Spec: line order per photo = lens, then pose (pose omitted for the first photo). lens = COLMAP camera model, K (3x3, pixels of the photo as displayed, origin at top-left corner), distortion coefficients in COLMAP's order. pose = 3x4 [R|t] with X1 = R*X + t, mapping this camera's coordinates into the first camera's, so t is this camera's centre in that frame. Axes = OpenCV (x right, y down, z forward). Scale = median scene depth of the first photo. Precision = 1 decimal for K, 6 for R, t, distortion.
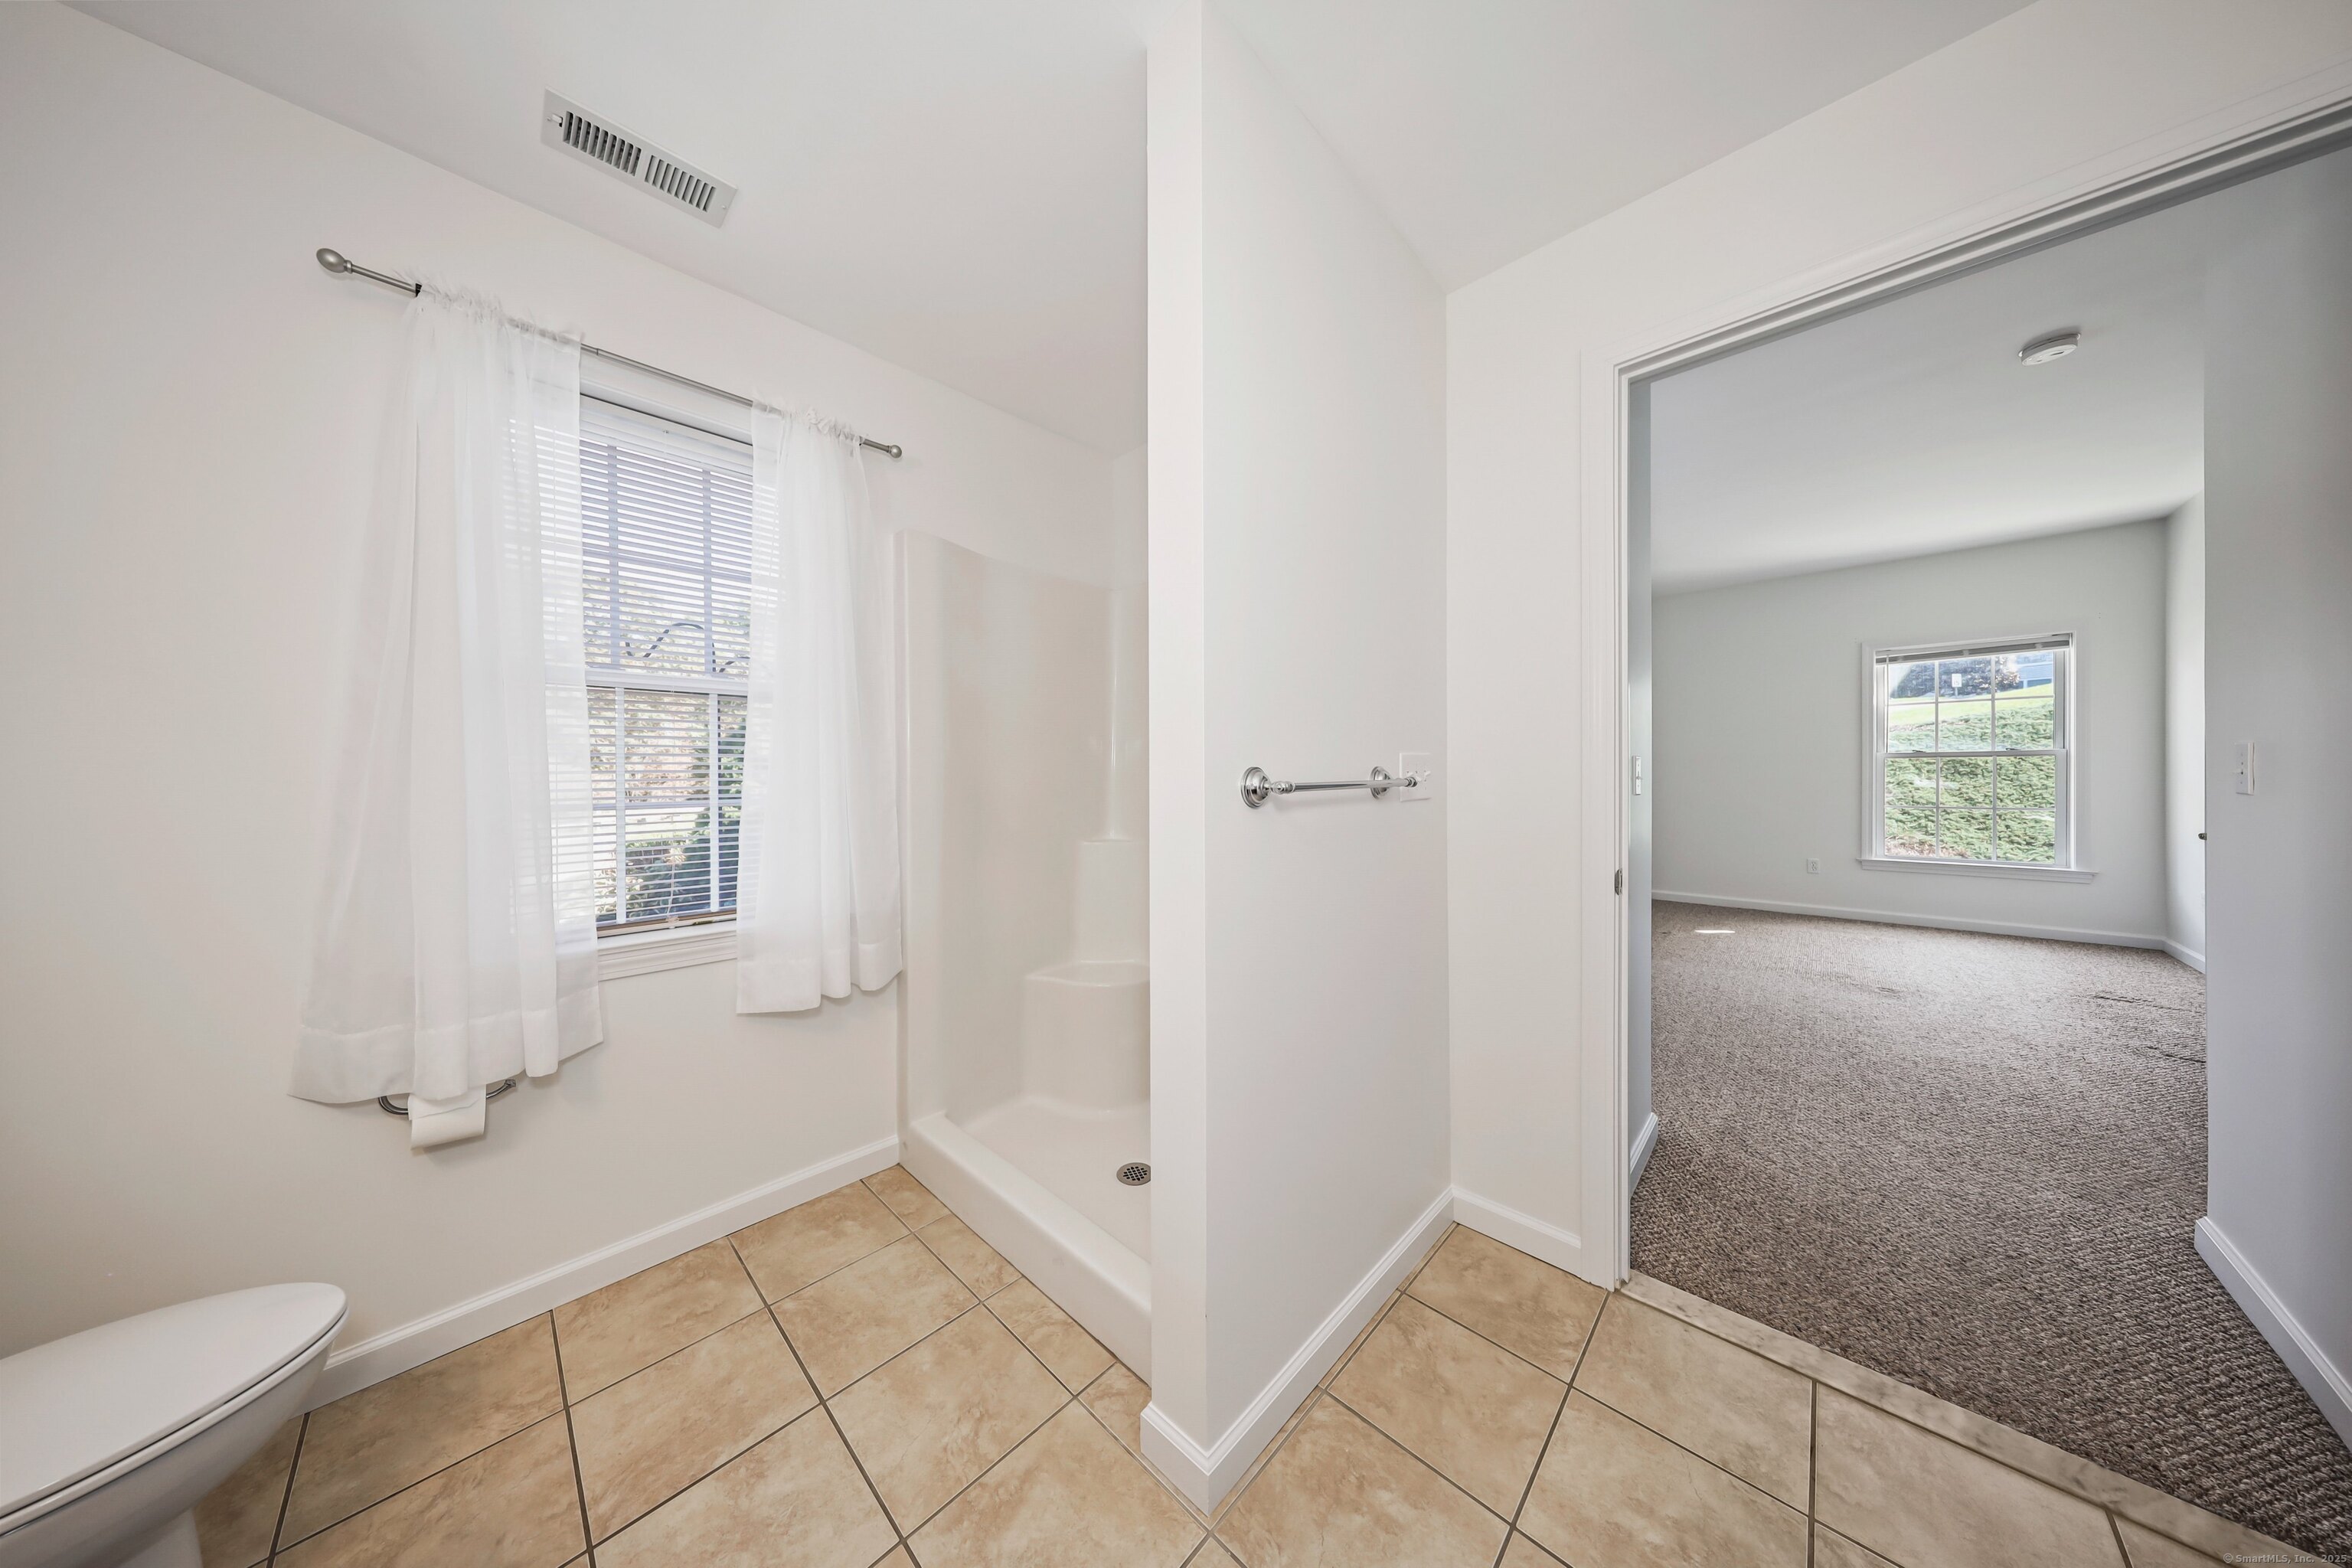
lens RADIAL K [[679.3, 0, 1169.8], [0, 679.3, 785.6], [0, 0, 1]] dist [0.005114, -0.000064]
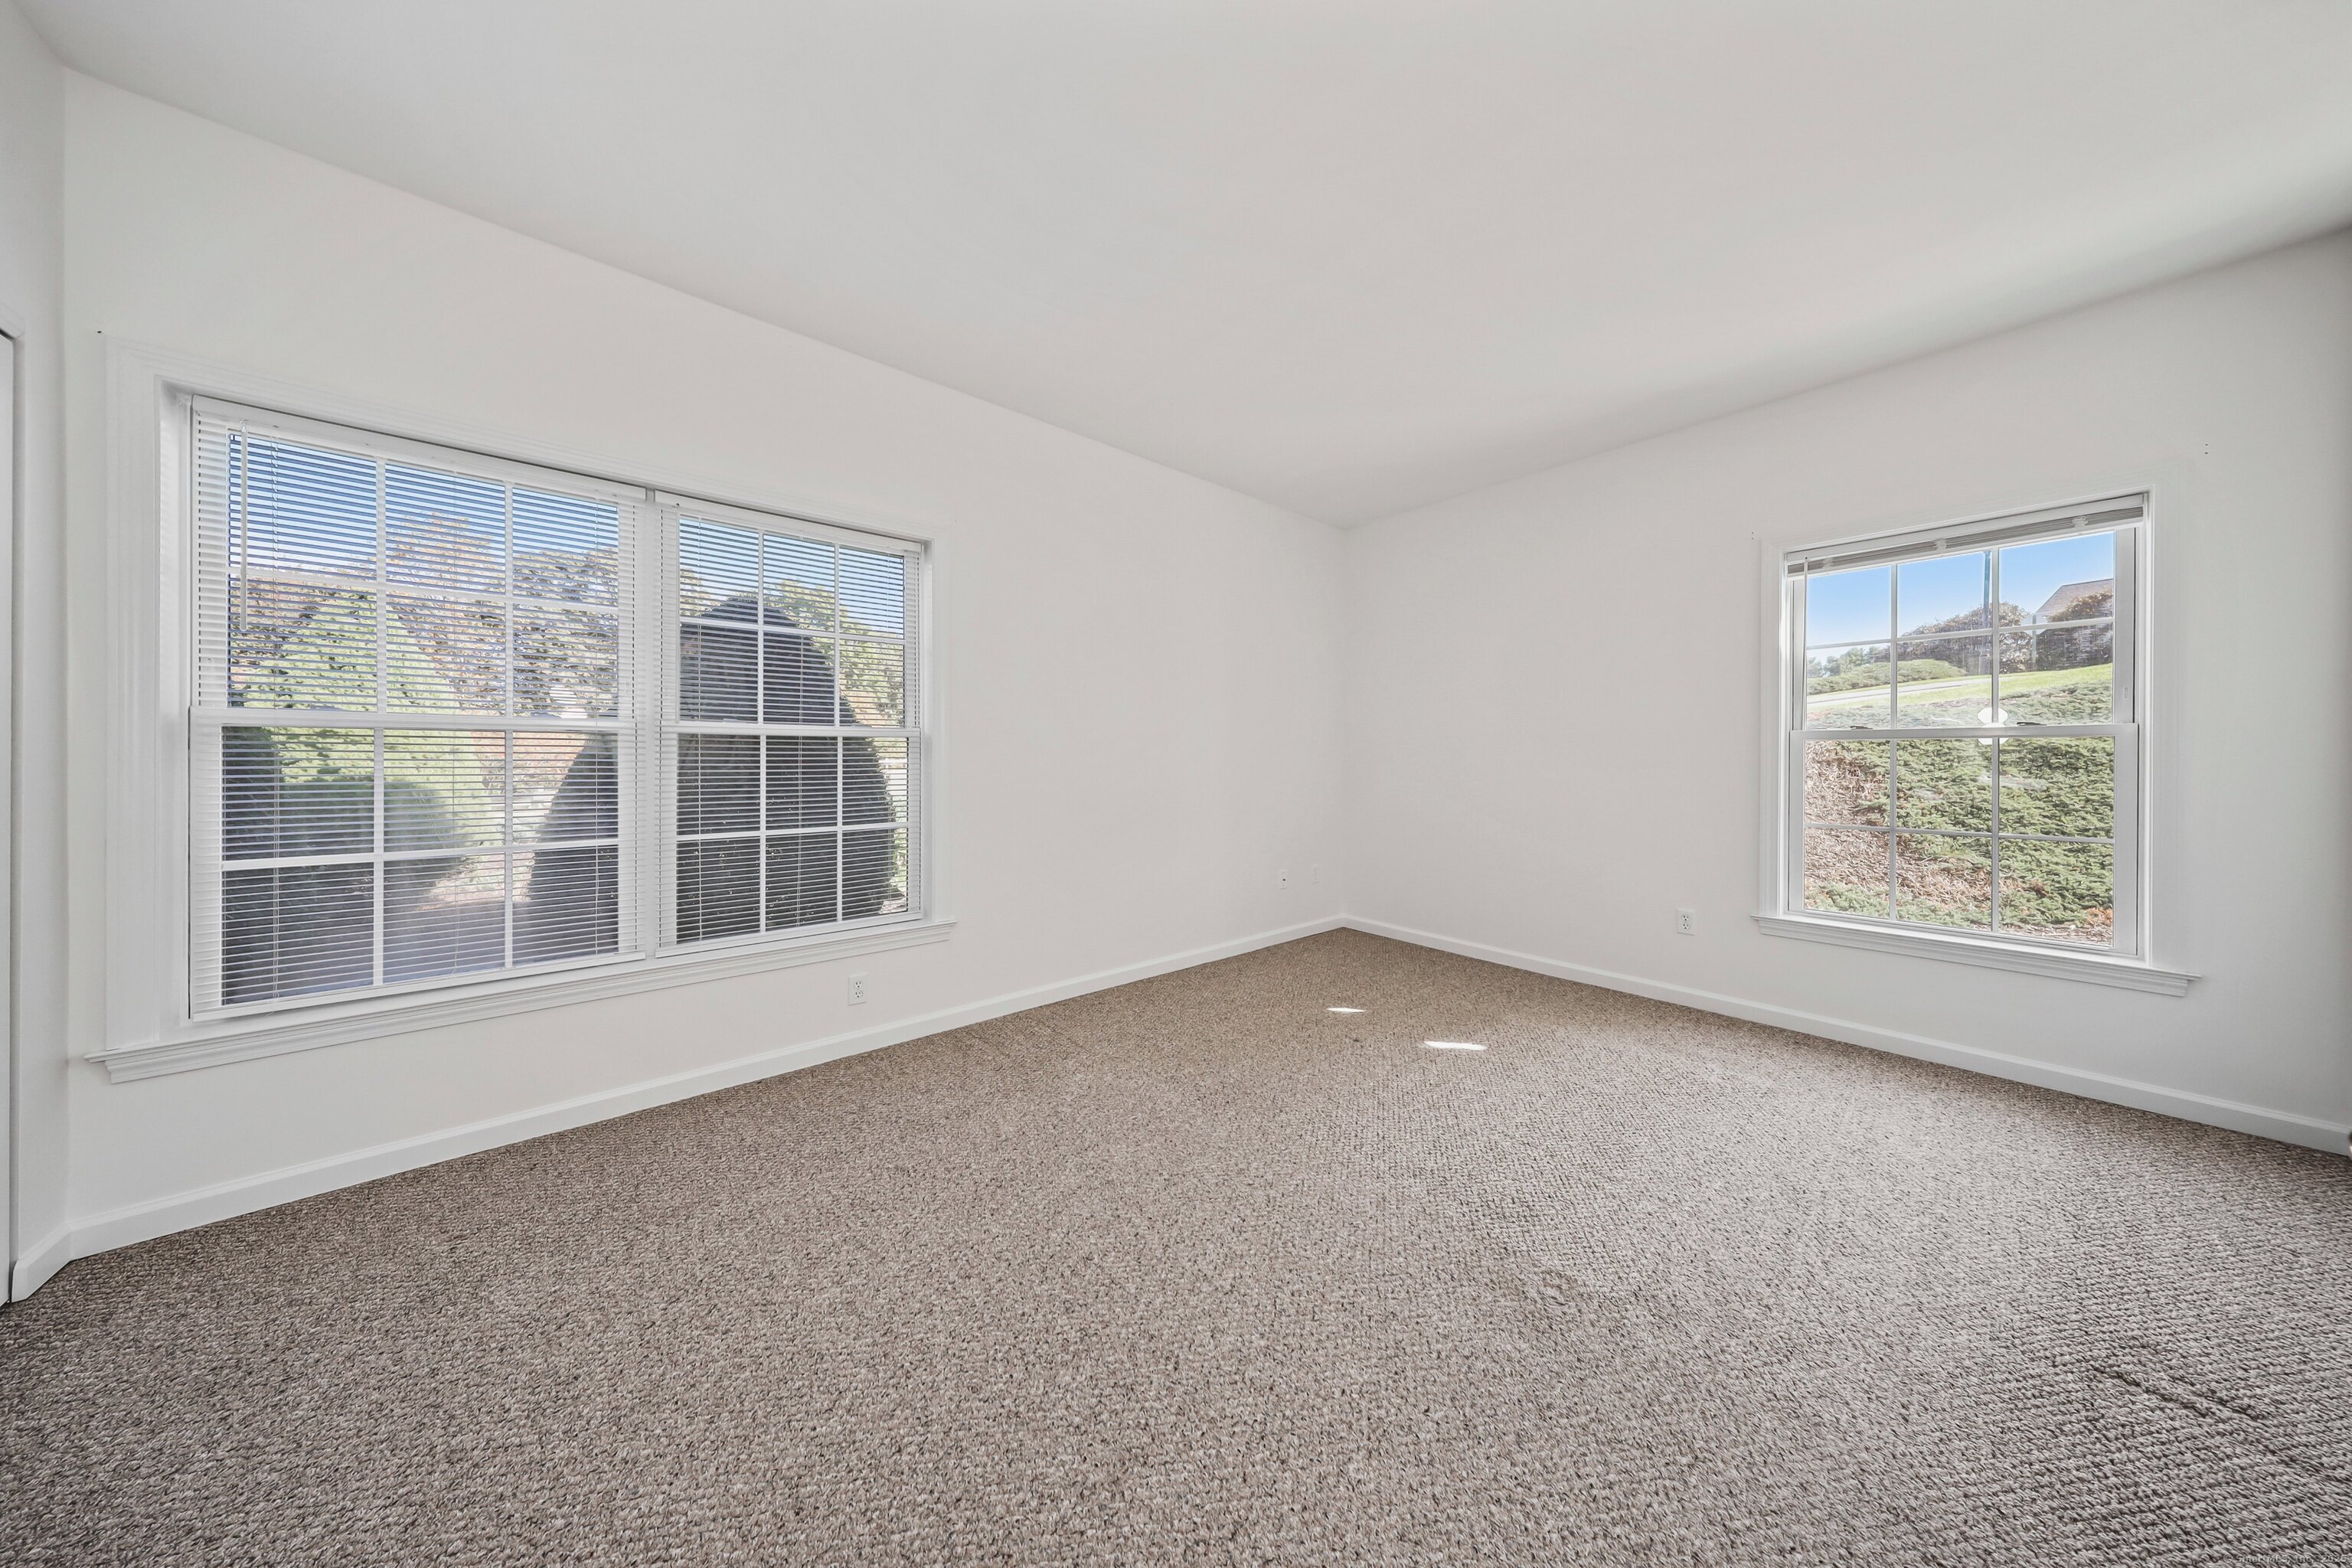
lens RADIAL K [[678.8, 0, 1179.5], [0, 678.8, 763.8], [0, 0, 1]] dist [0.000613, 0.000014]
pose [[0.994779, 0.011162, -0.101441, 0.452215], [-0.011683, 0.999921, -0.004546, -0.009222], [0.101383, 0.005708, 0.994831, 0.296266]]
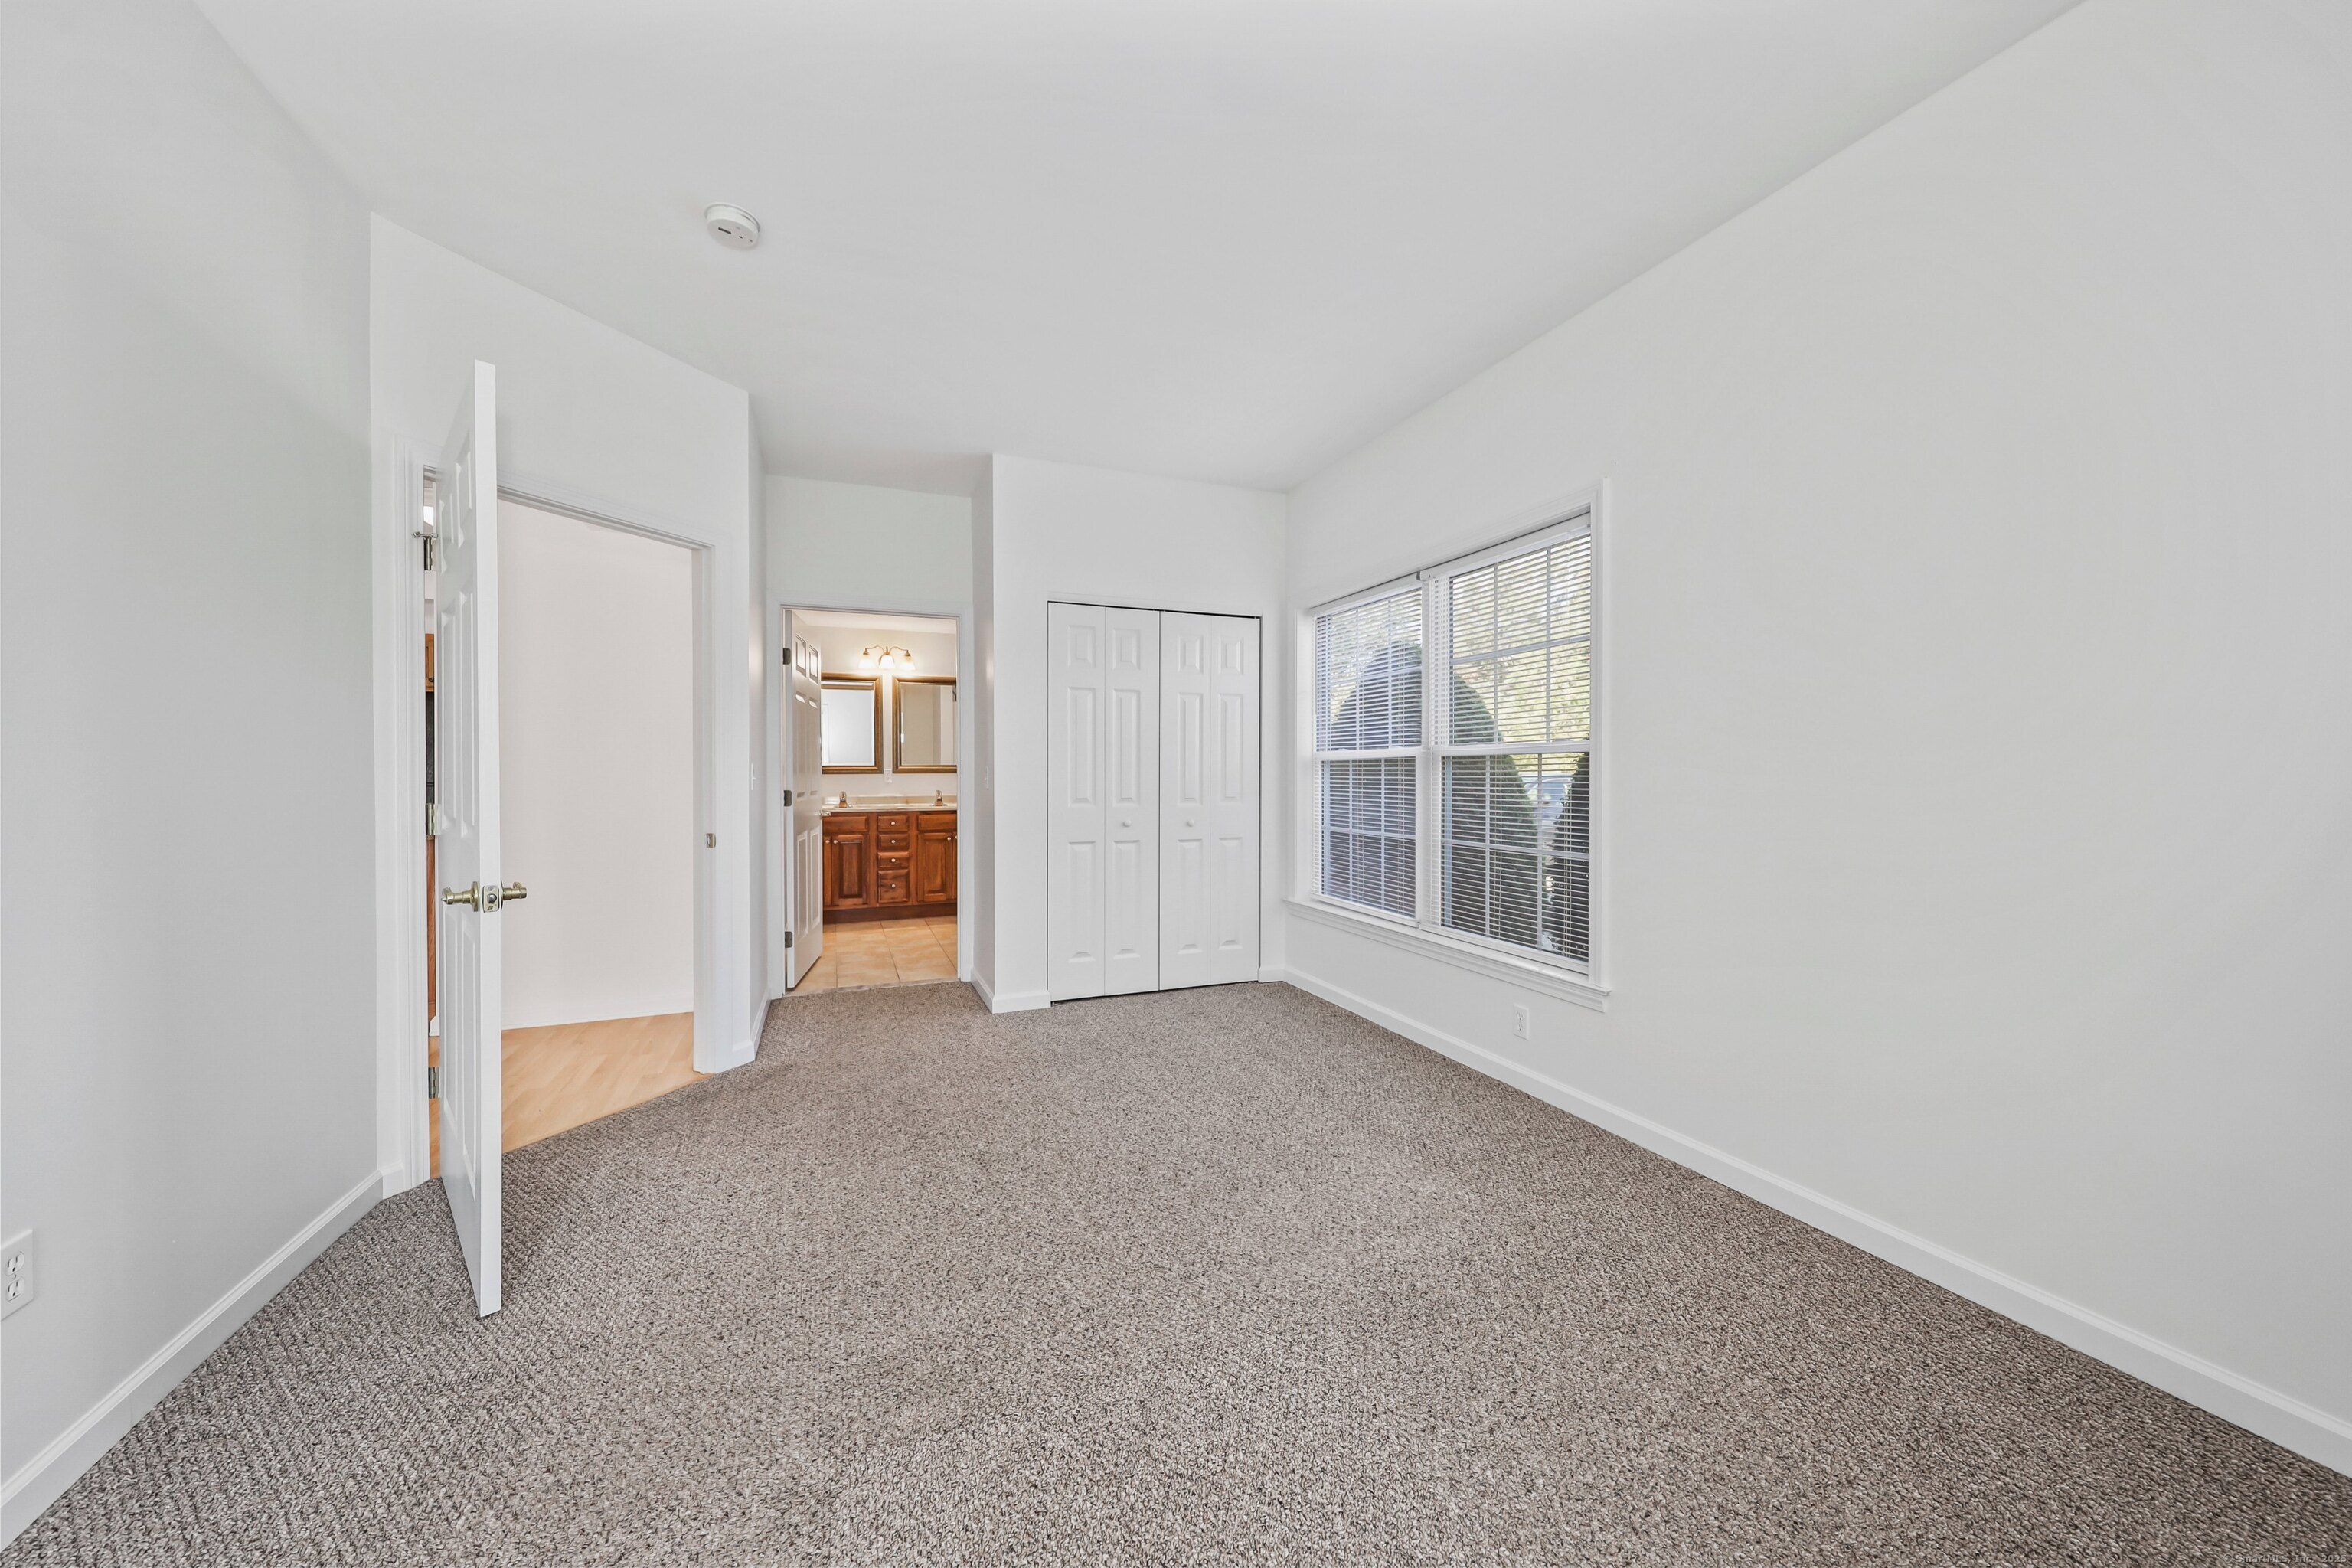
lens RADIAL K [[862.4, 0, 1176.0], [0, 862.4, 784.0], [0, 0, 1]] dist [-0.000099, -0.000020]
pose [[-0.419494, 0.017117, -0.907597, 0.731929], [-0.010569, 0.999662, 0.023739, -0.017002], [0.907697, 0.019550, -0.419171, 0.693624]]
